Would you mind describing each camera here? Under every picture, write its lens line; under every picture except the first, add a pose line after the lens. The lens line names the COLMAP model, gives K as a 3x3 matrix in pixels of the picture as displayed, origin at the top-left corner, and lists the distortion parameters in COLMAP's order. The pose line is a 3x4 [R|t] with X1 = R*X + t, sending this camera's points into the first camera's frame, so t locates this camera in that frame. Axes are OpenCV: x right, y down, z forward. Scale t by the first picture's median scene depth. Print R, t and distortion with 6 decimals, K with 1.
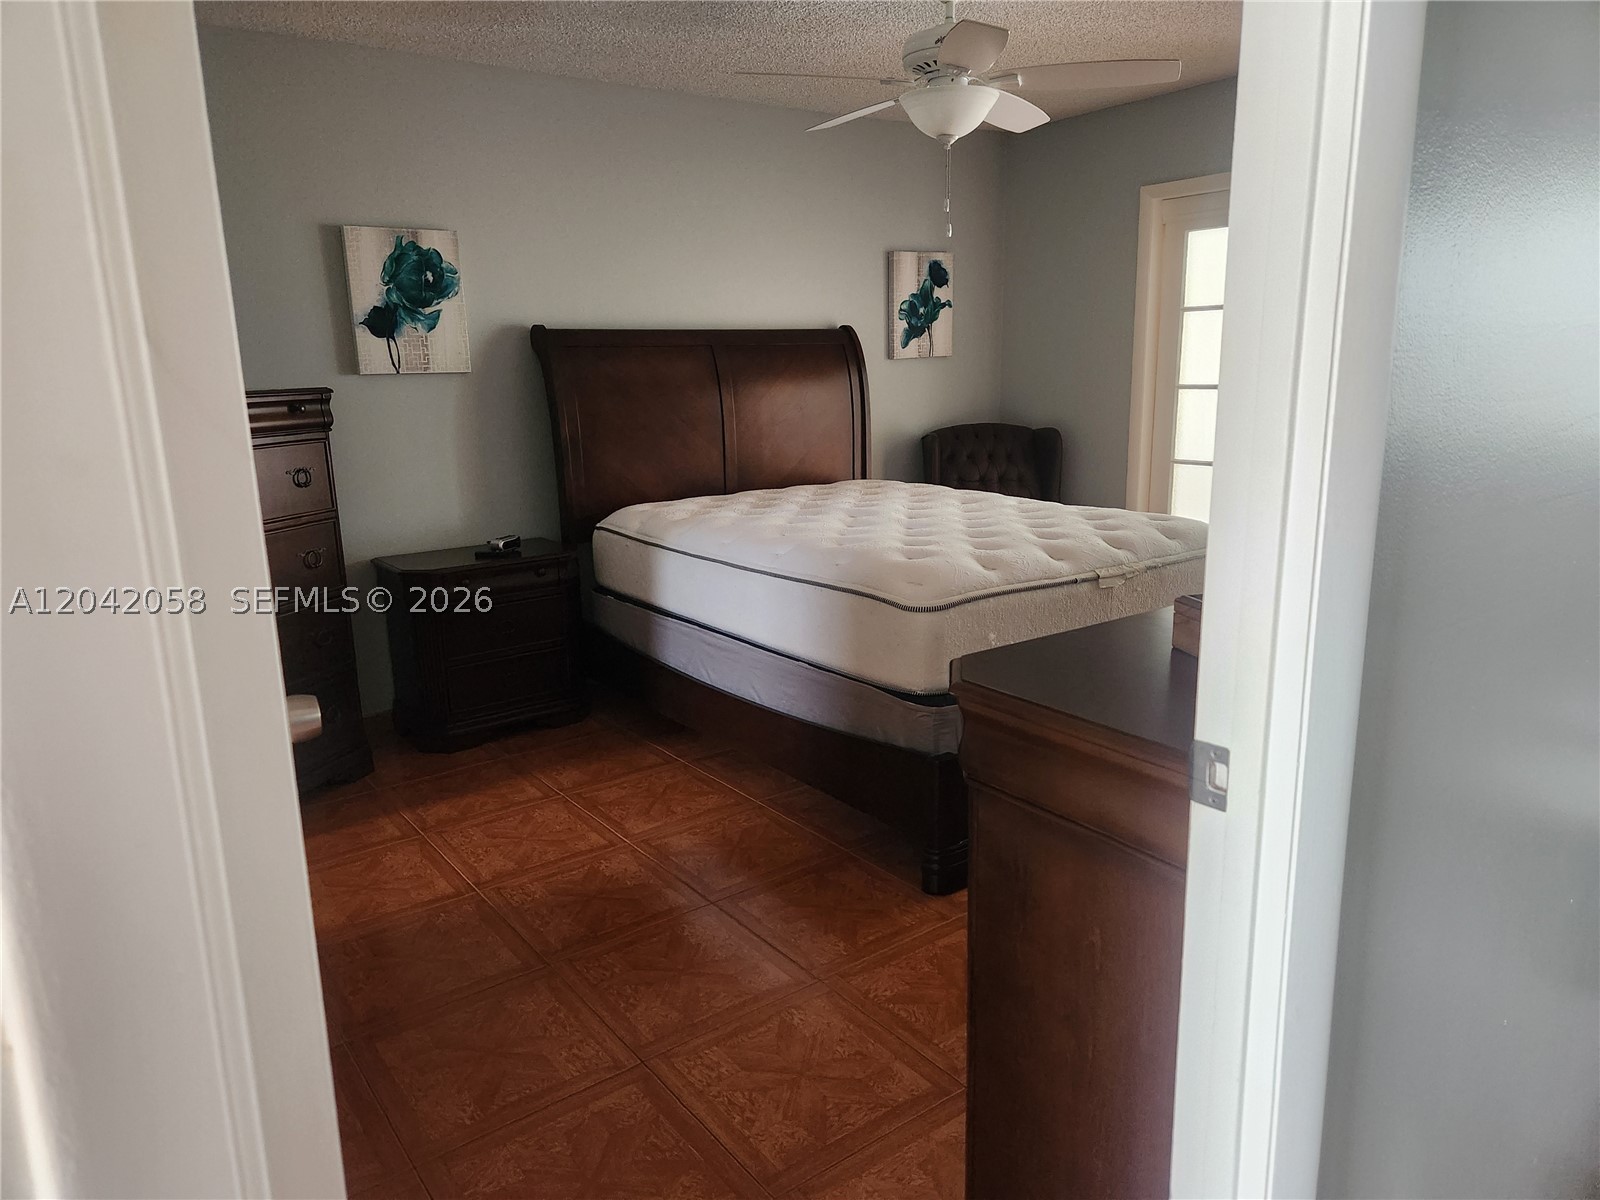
lens RADIAL K [[1069.2, 0, 793.4], [0, 1069.2, 606.5], [0, 0, 1]] dist [0.084523, -0.075376]
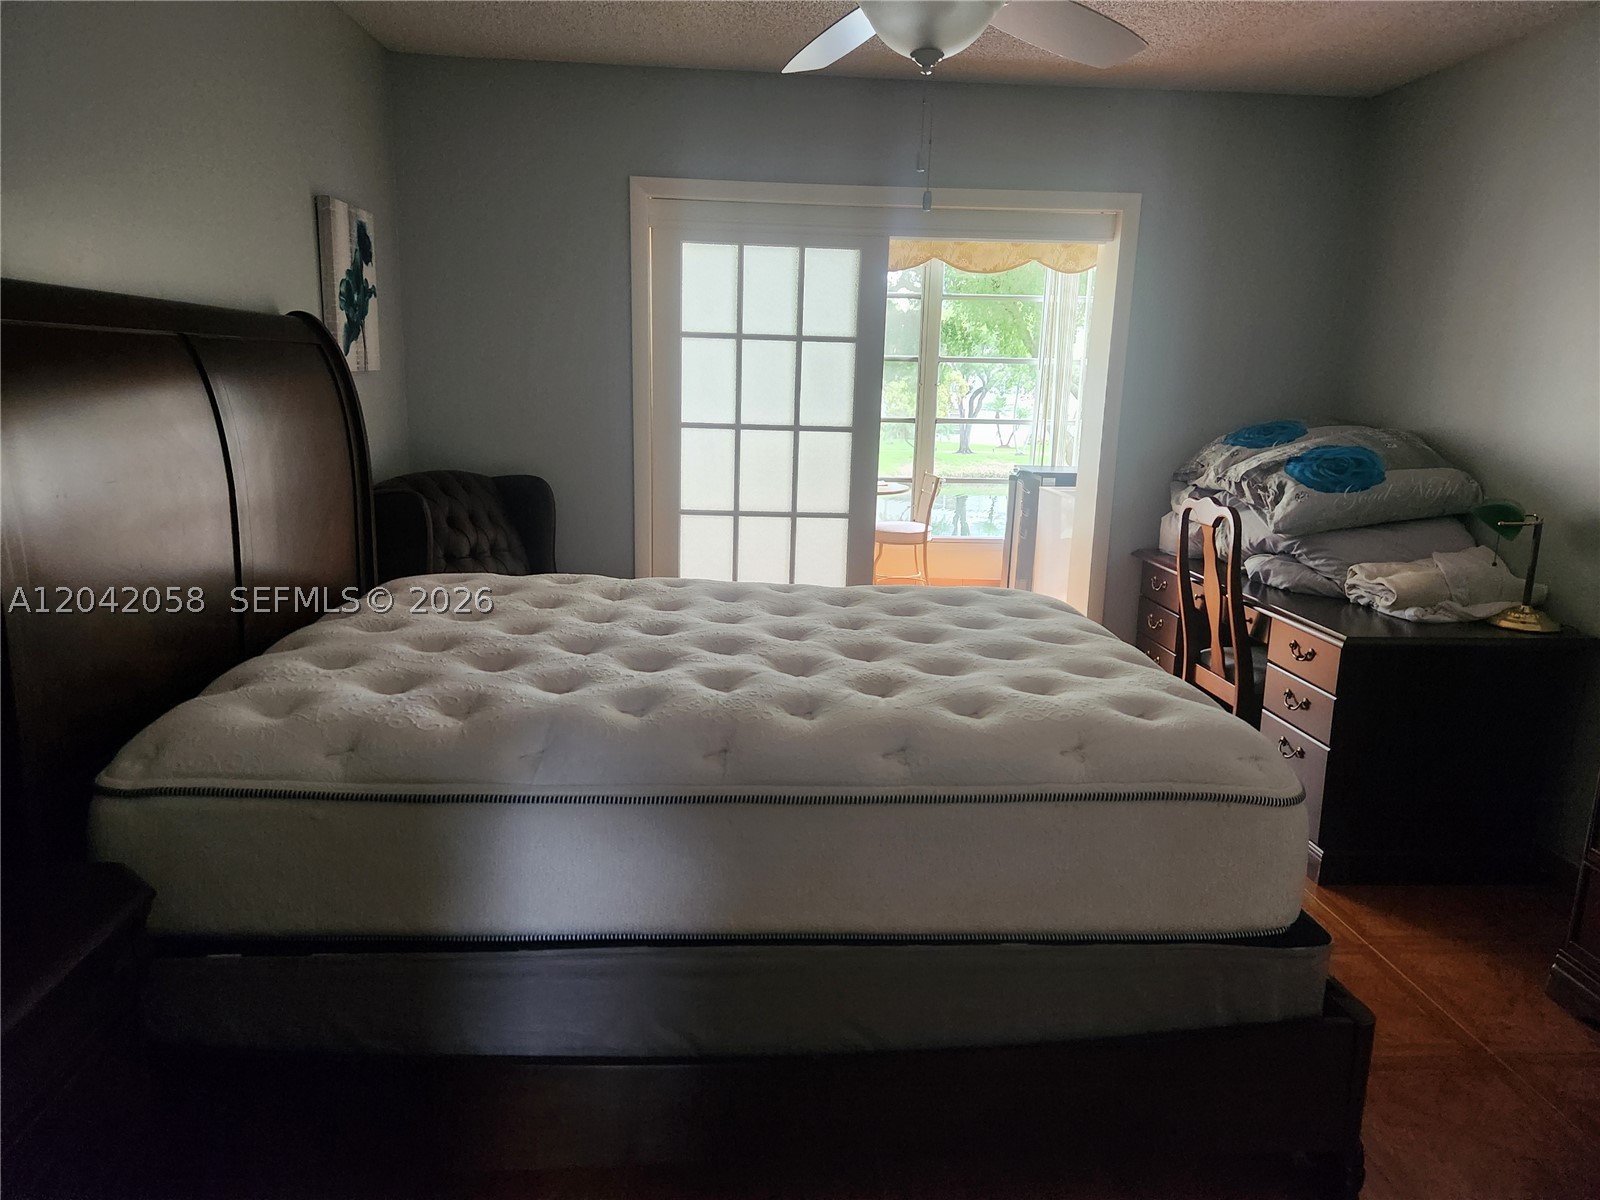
lens RADIAL K [[1069.2, 0, 797.9], [0, 1069.2, 592.5], [0, 0, 1]] dist [0.084523, -0.075376]
pose [[0.540385, -0.128074, 0.831614, -0.396746], [0.147725, 0.987437, 0.056080, -0.139483], [-0.828349, 0.092546, 0.552516, 0.615988]]
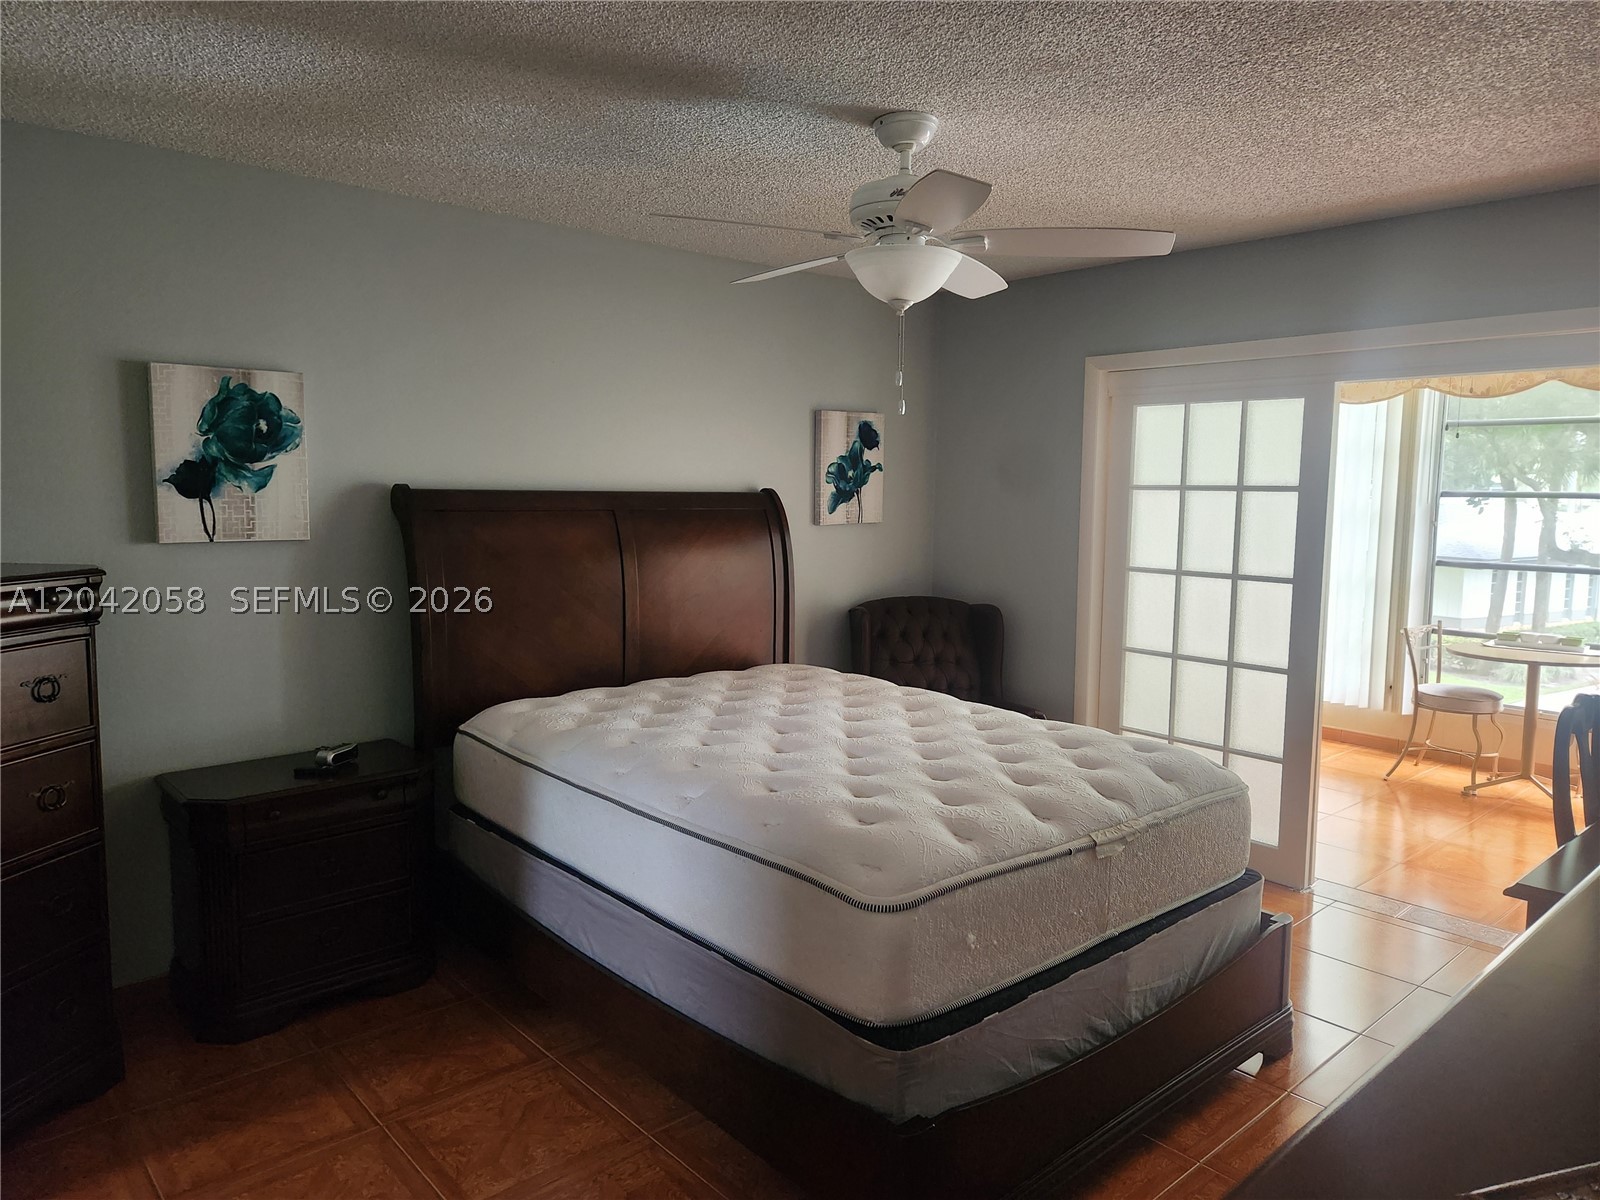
lens RADIAL K [[1069.2, 0, 799.3], [0, 1069.2, 599.7], [0, 0, 1]] dist [0.084523, -0.075376]
pose [[0.995085, 0.026479, 0.095415, -0.009713], [-0.015036, 0.992815, -0.118709, -0.084353], [-0.097873, 0.116691, 0.988334, 0.170732]]
